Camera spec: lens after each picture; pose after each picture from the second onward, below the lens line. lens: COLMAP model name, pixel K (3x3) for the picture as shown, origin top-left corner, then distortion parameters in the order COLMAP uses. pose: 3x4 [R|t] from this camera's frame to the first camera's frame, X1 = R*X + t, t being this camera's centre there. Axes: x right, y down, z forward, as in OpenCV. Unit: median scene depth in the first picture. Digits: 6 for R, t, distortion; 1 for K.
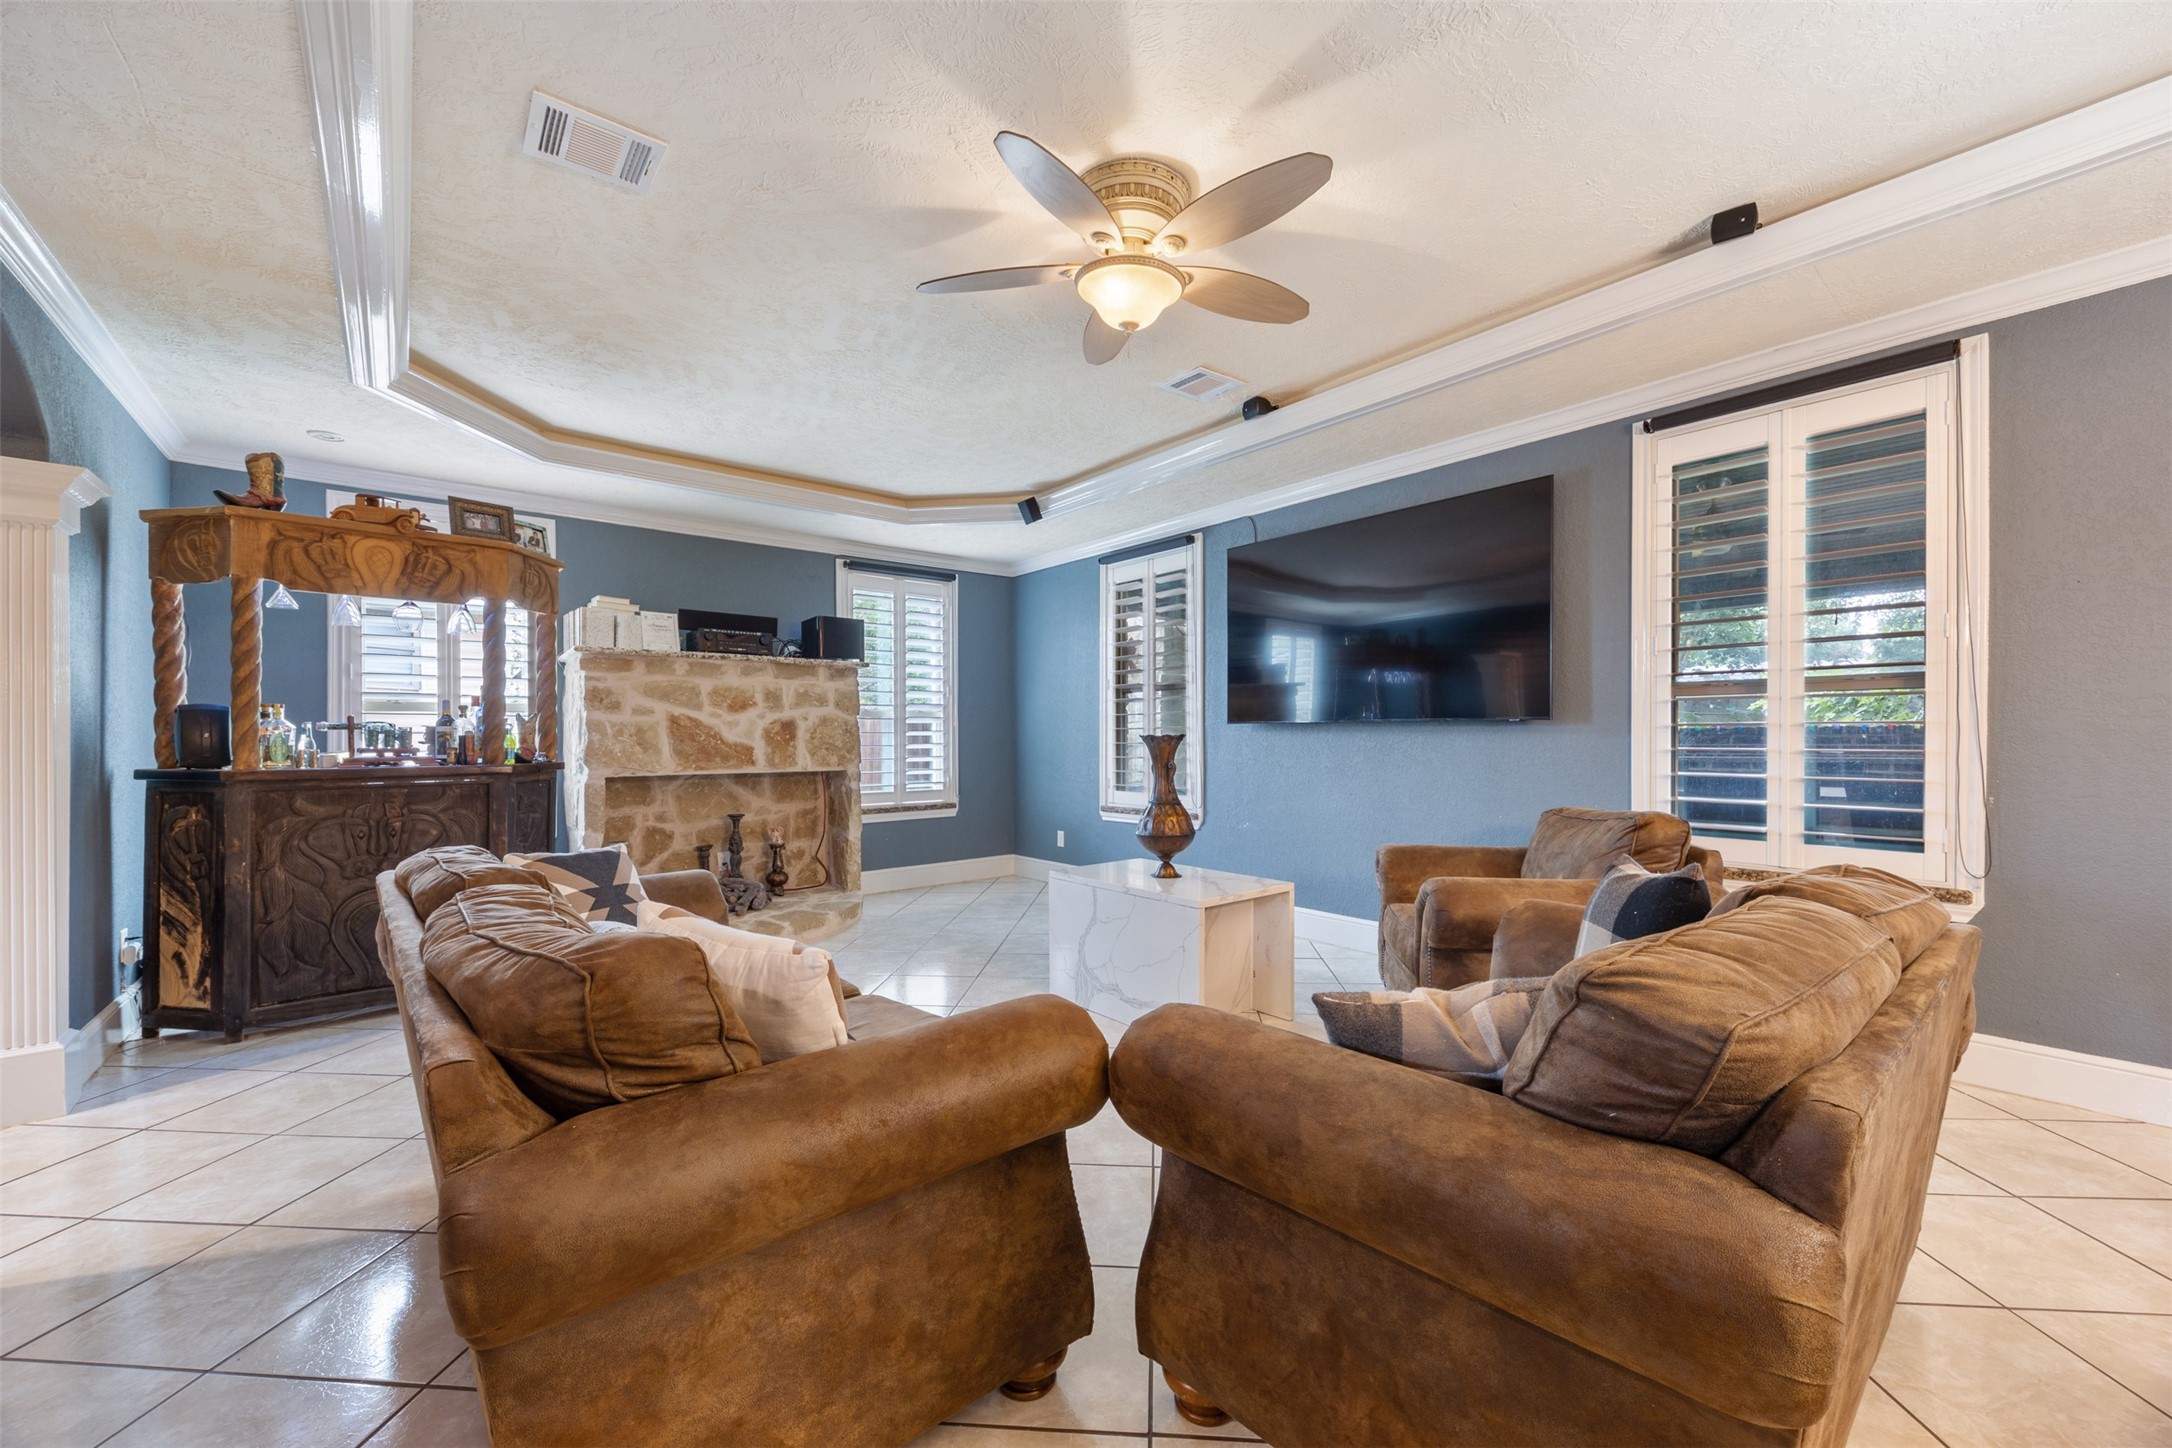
lens RADIAL K [[833.4, 0, 1086.5], [0, 833.4, 732.9], [0, 0, 1]] dist [-0.006891, 0.000234]
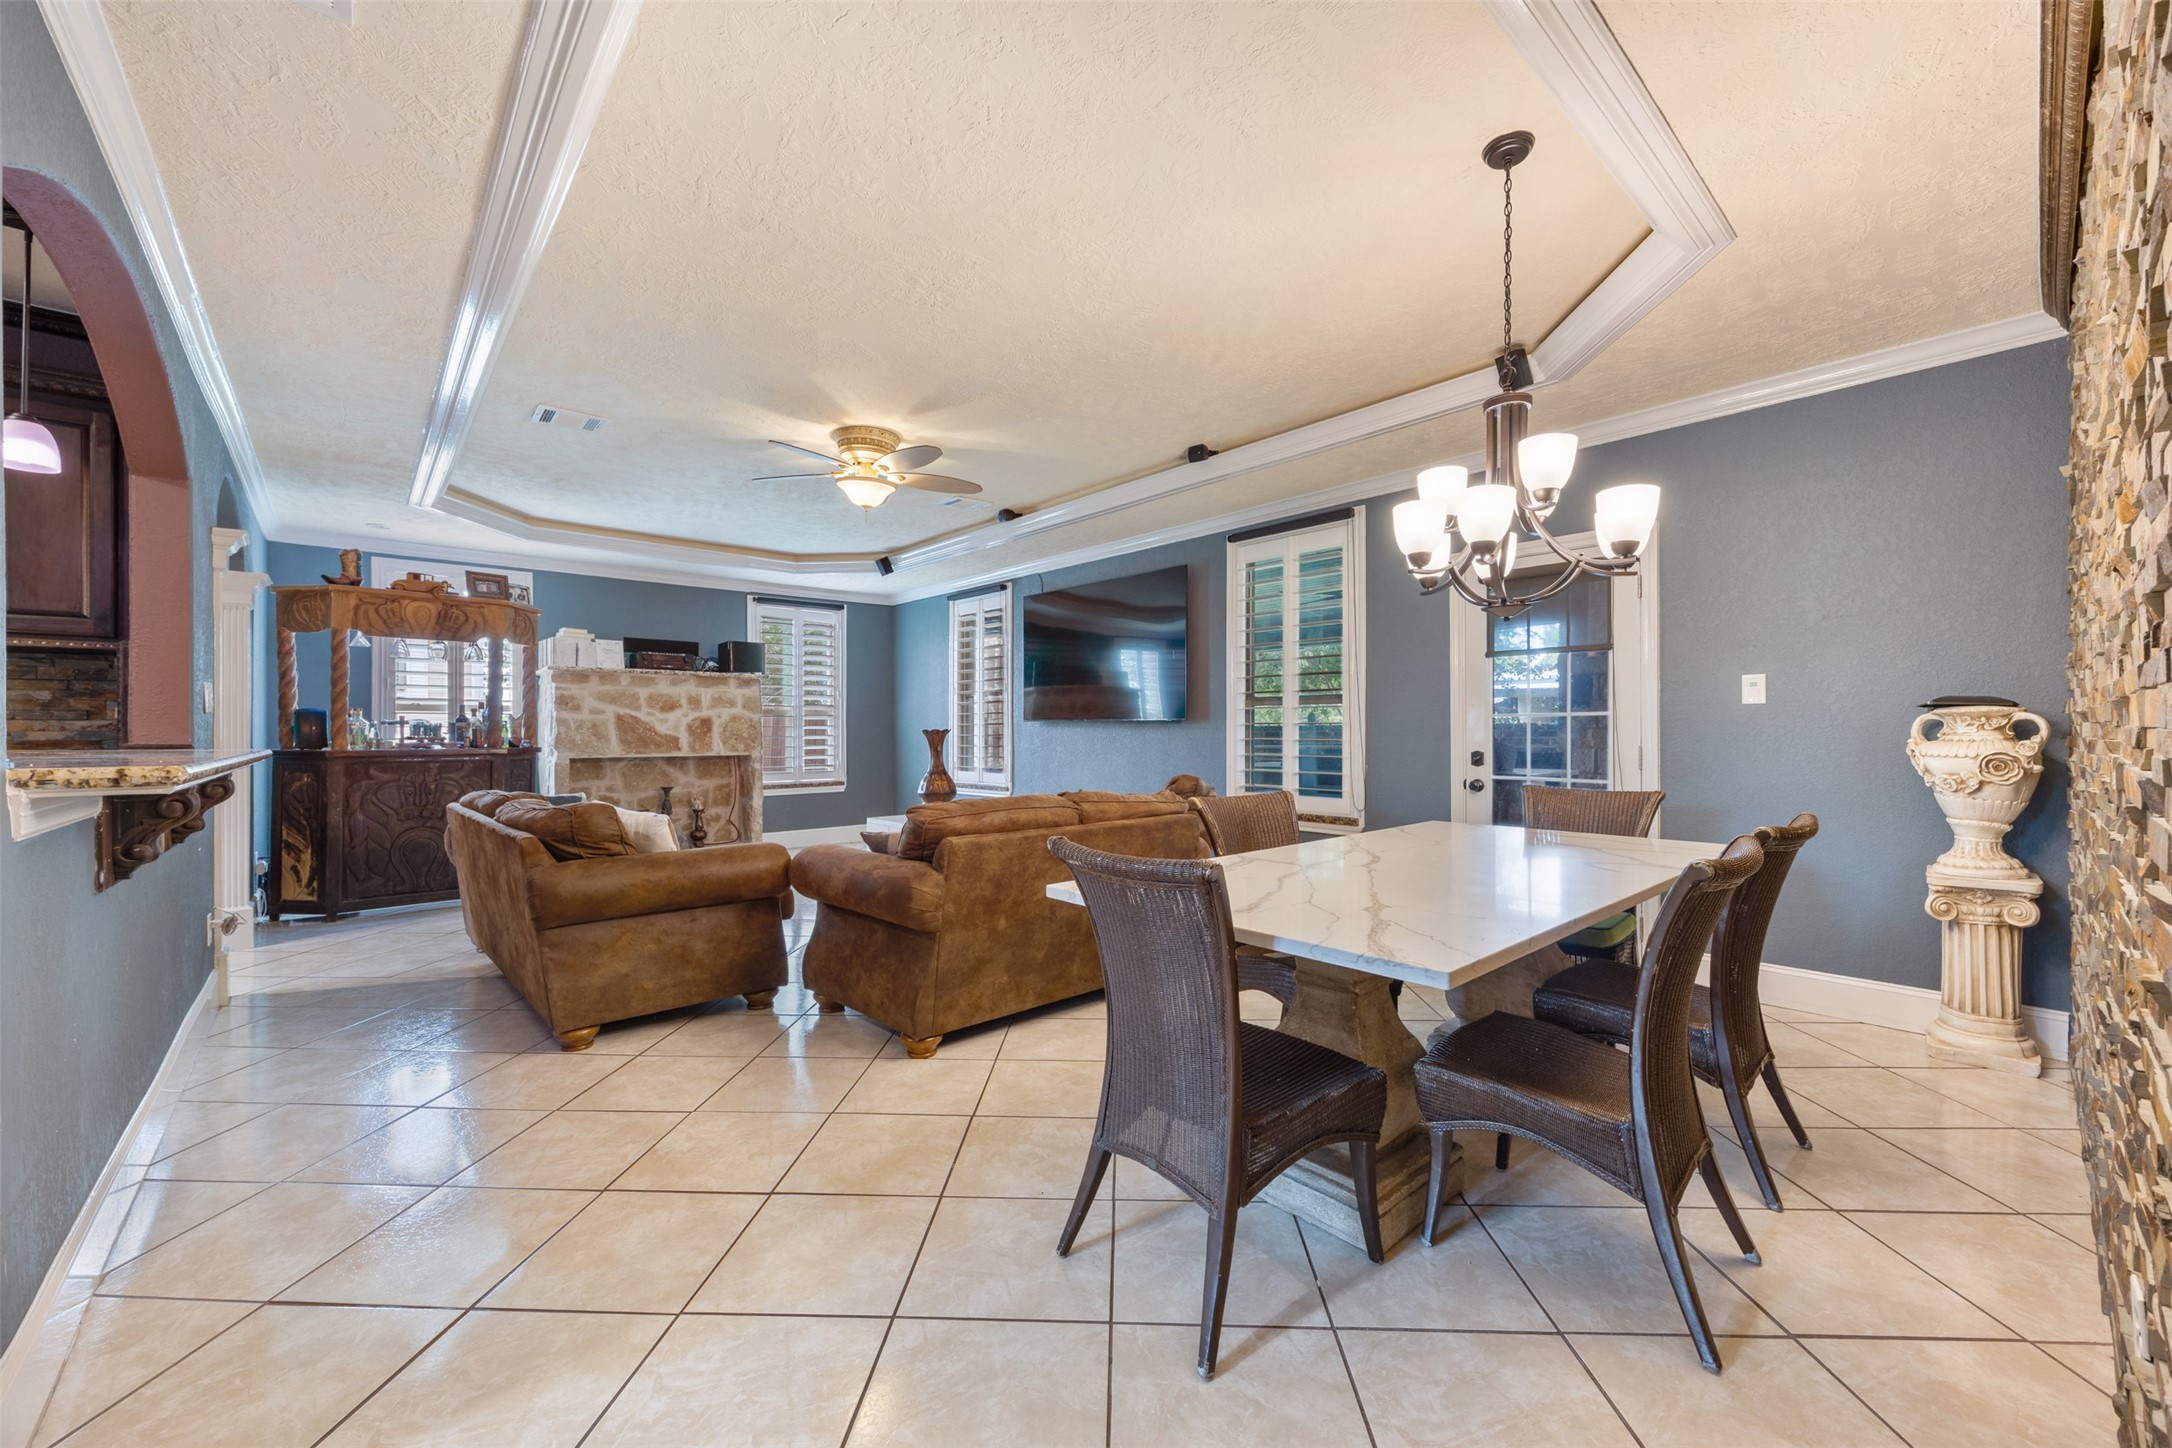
lens RADIAL K [[833.4, 0, 1087.0], [0, 833.4, 725.6], [0, 0, 1]] dist [-0.006891, 0.000234]
pose [[0.999215, 0.002295, 0.039561, 0.312190], [-0.002261, 0.999997, -0.000927, -0.003734], [-0.039563, 0.000837, 0.999217, -0.571267]]
